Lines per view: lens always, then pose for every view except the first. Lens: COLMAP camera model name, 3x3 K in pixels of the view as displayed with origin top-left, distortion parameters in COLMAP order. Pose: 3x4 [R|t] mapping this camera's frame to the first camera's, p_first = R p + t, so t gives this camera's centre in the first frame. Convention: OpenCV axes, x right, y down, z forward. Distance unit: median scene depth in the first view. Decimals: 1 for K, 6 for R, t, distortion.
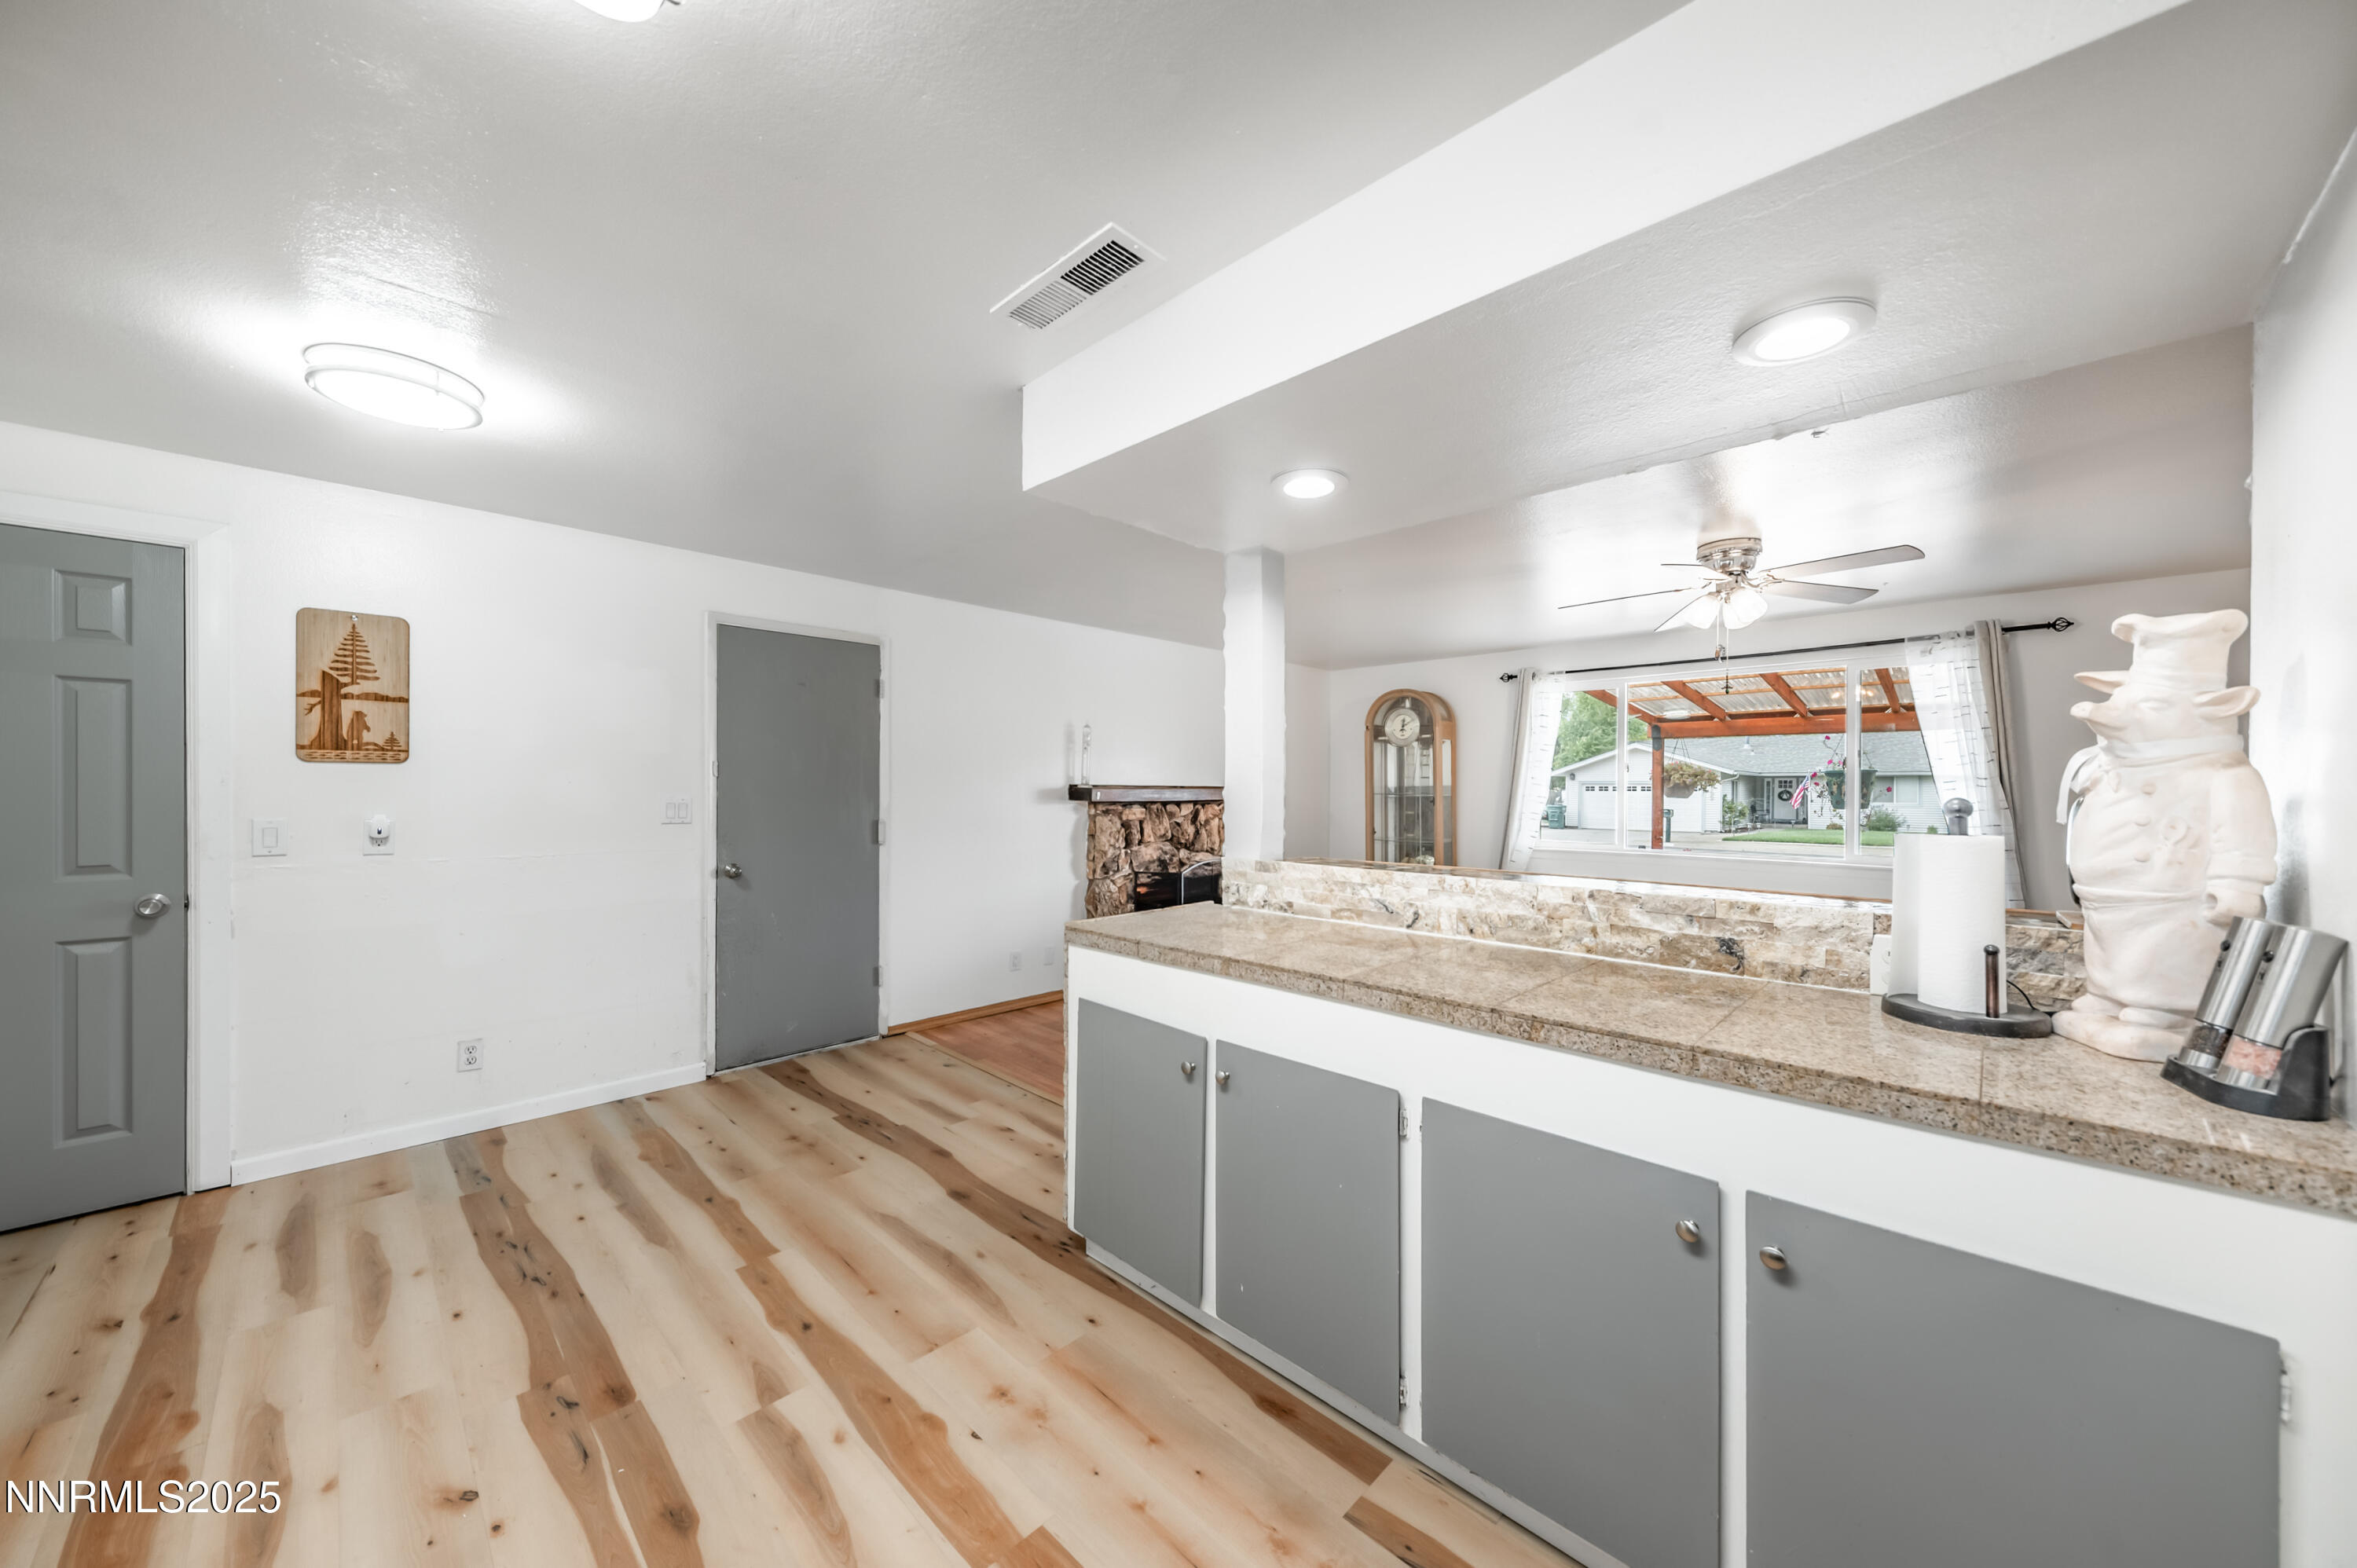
lens RADIAL K [[817.4, 0, 1175.4], [0, 817.4, 791.6], [0, 0, 1]] dist [0.000500, 0.000053]
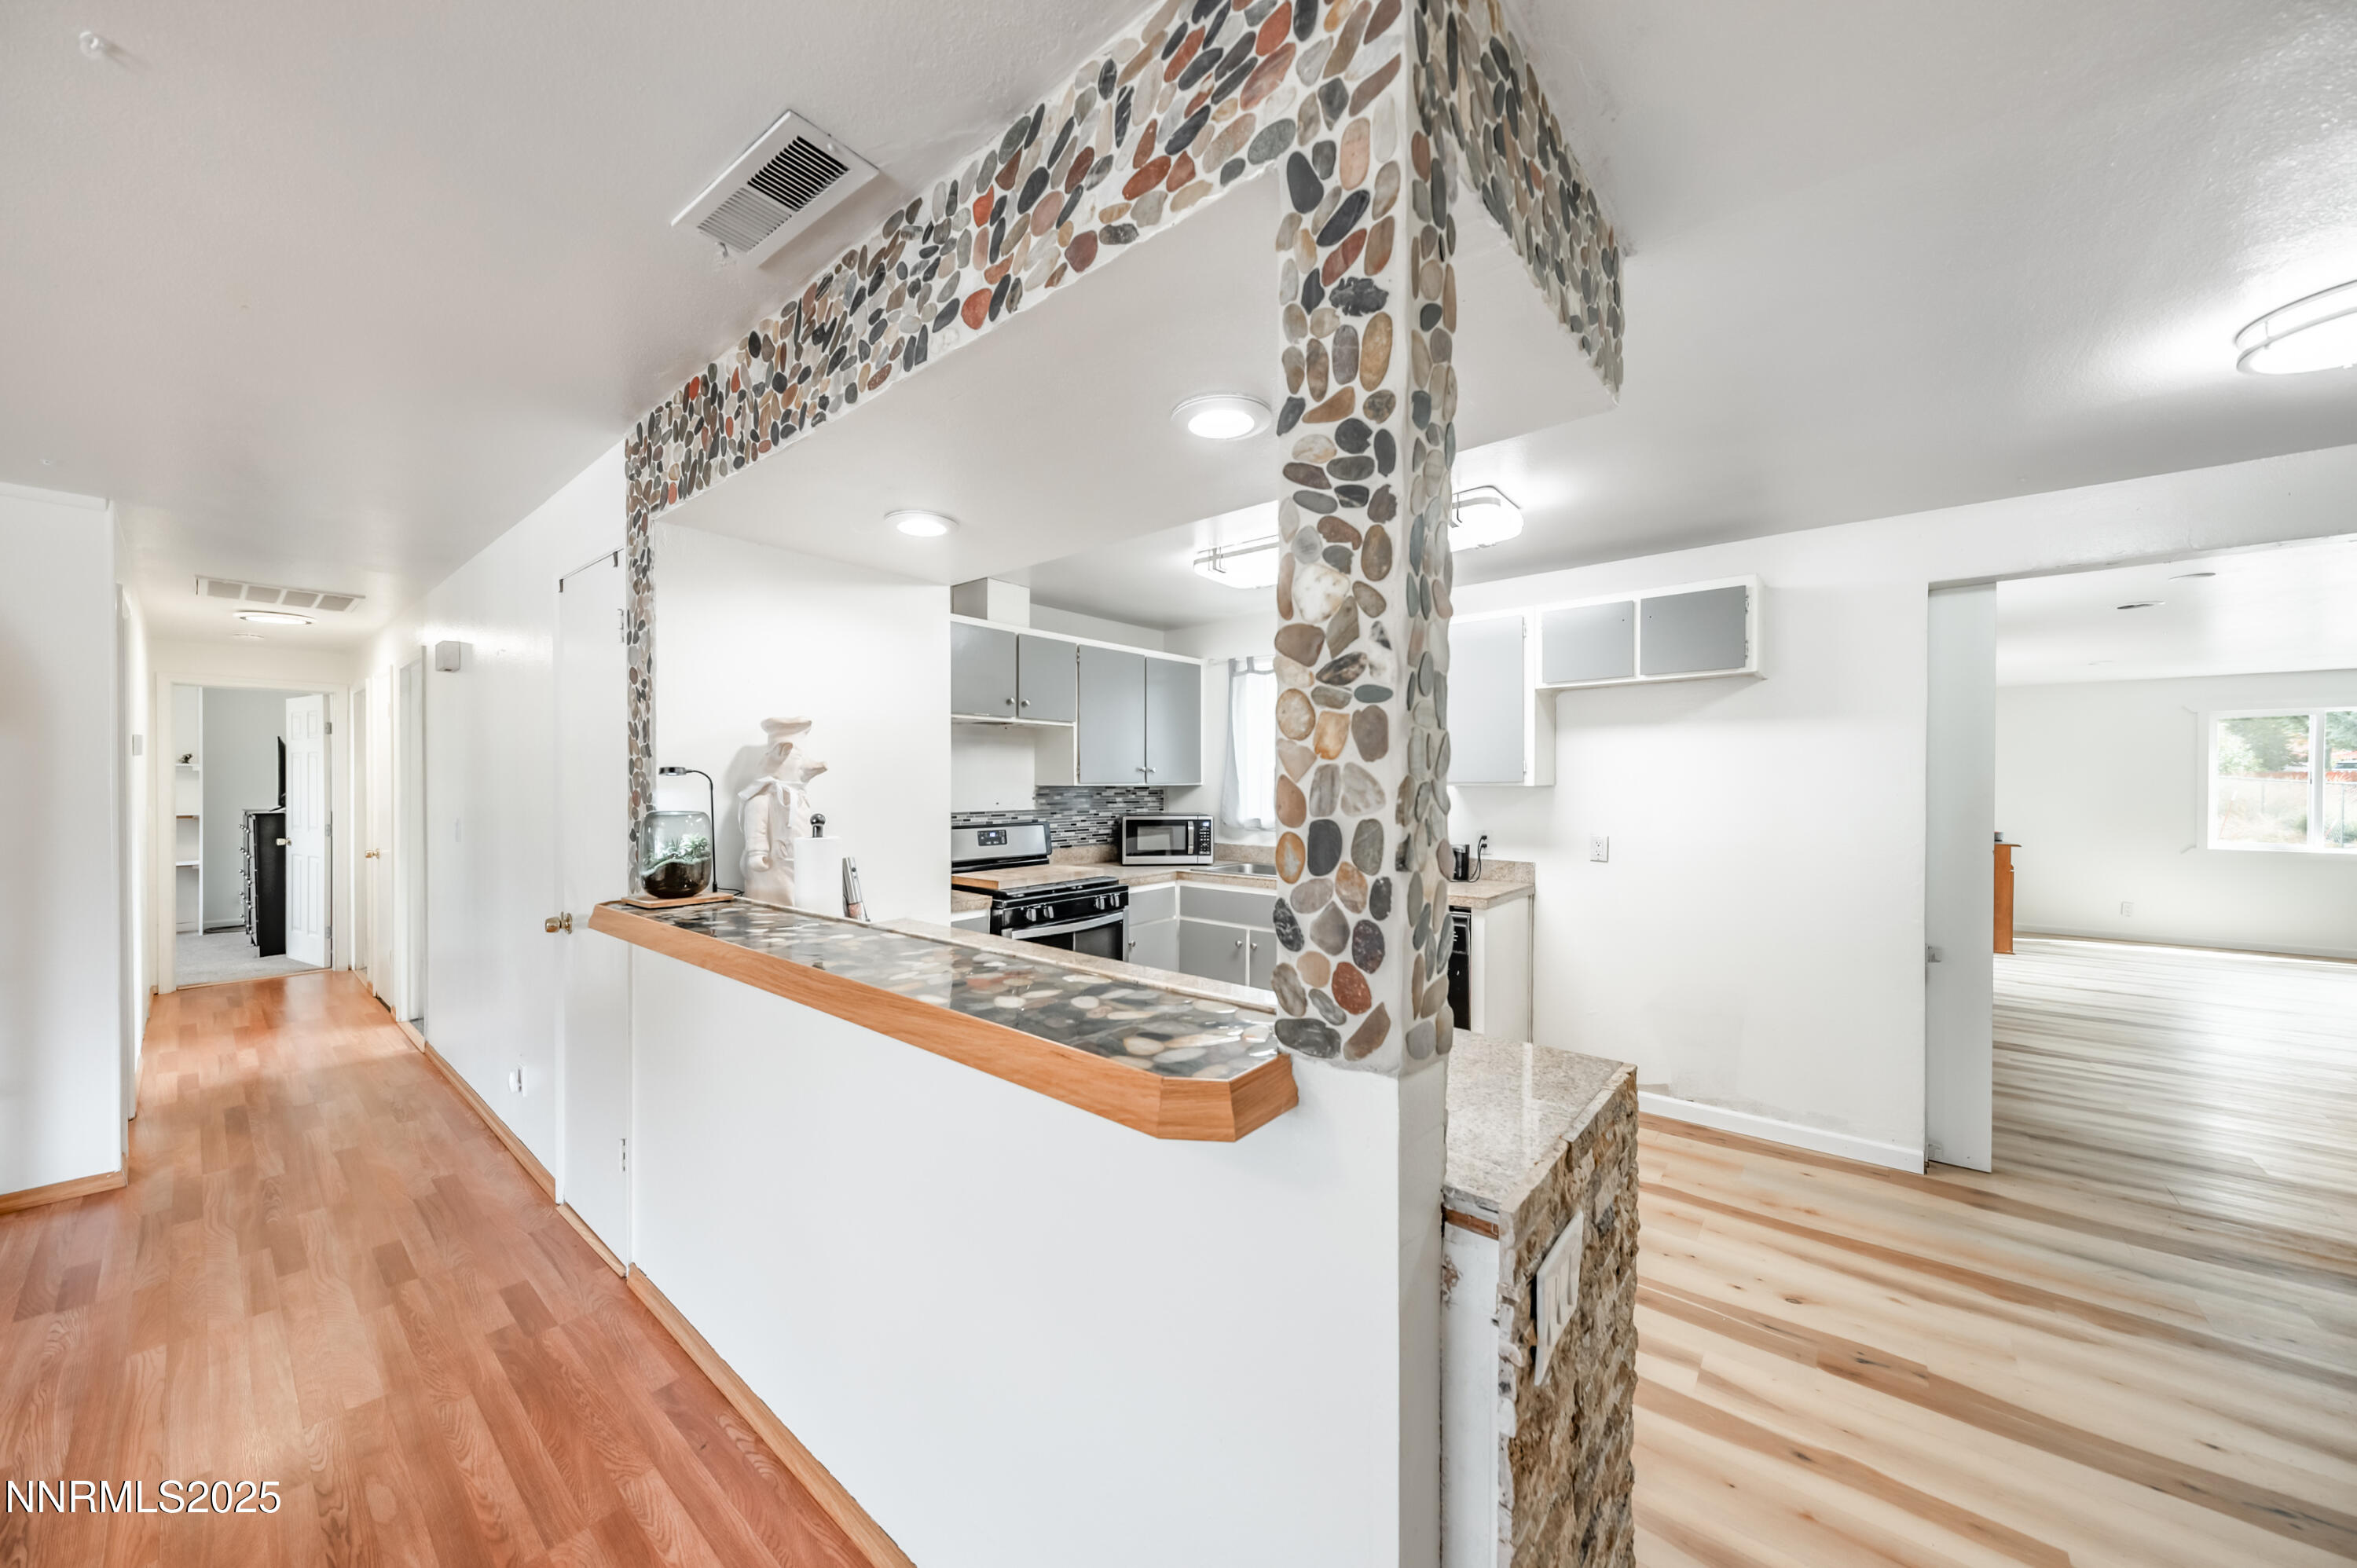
lens RADIAL K [[820.2, 0, 1171.0], [0, 820.2, 791.4], [0, 0, 1]] dist [0.006904, -0.000003]
pose [[-0.996971, -0.006367, -0.077513, 0.158066], [-0.007433, 0.999882, 0.013472, -0.024562], [0.077418, 0.014007, -0.996900, 1.038817]]
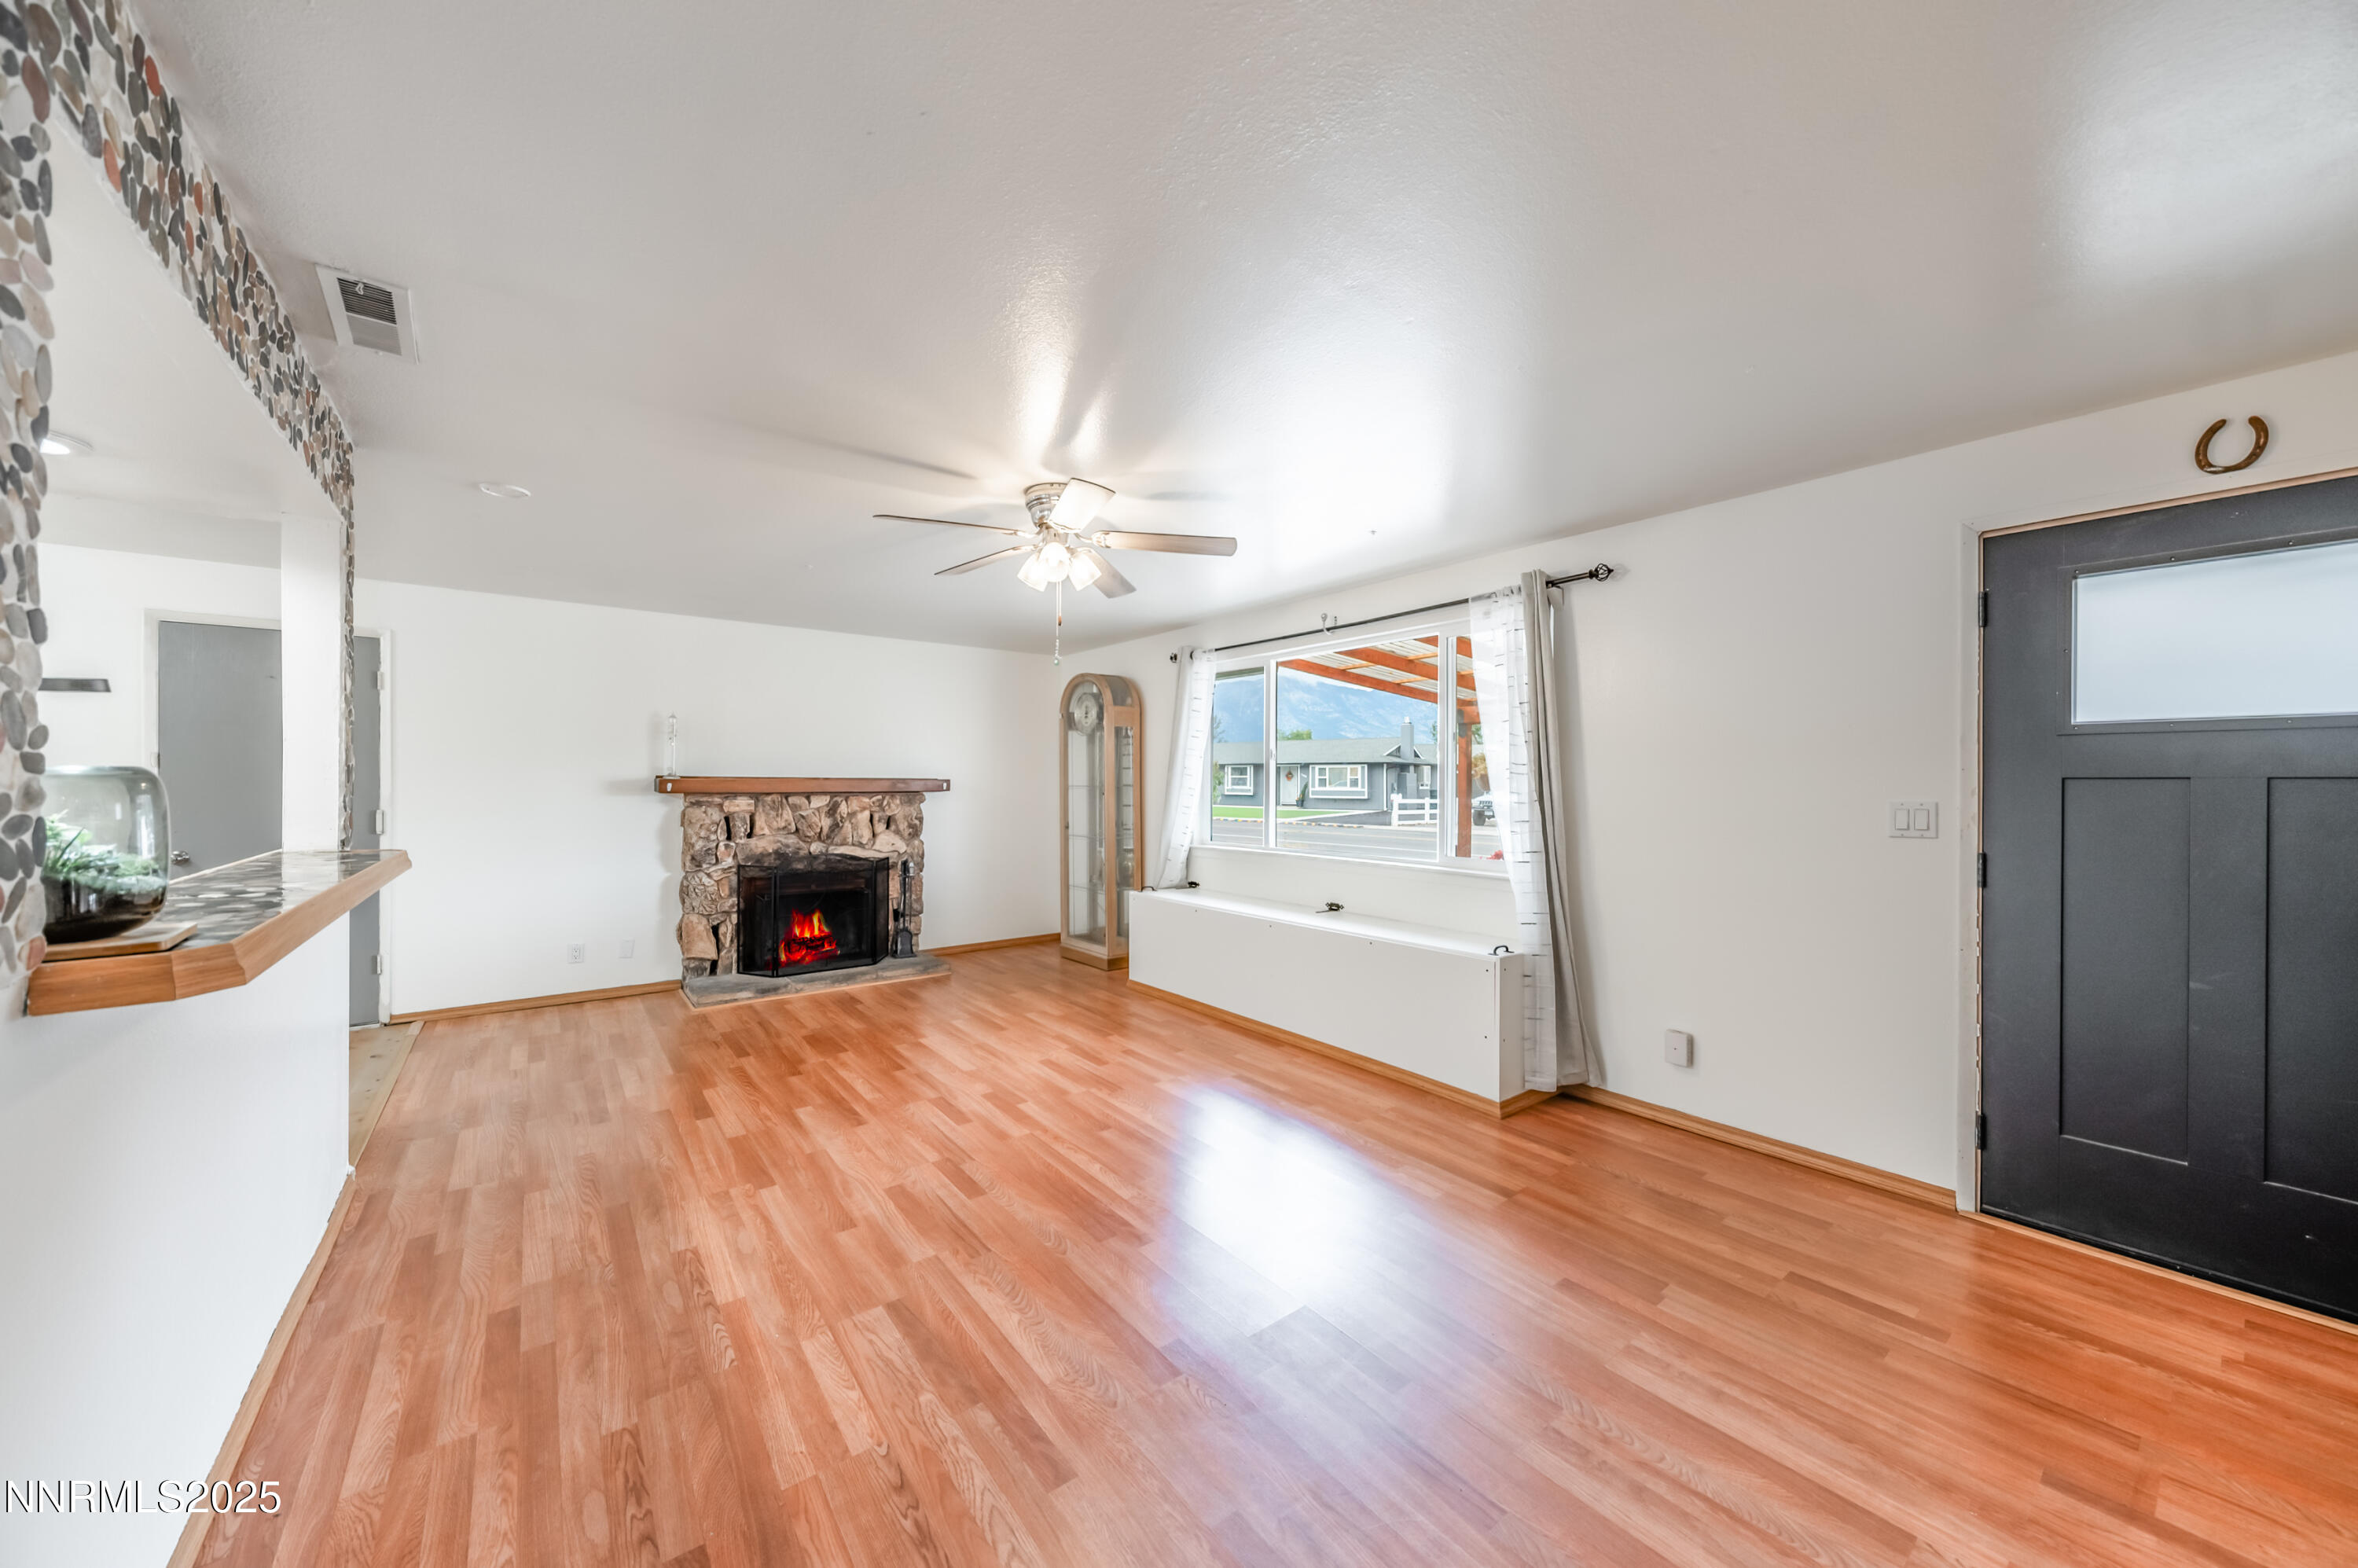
lens RADIAL K [[815.4, 0, 1157.0], [0, 815.4, 783.8], [0, 0, 1]] dist [0.002027, 0.000010]
pose [[0.990004, -0.001234, -0.141031, 0.910085], [0.000745, 0.999994, -0.003519, 0.007867], [0.141035, 0.003379, 0.989999, 0.166316]]
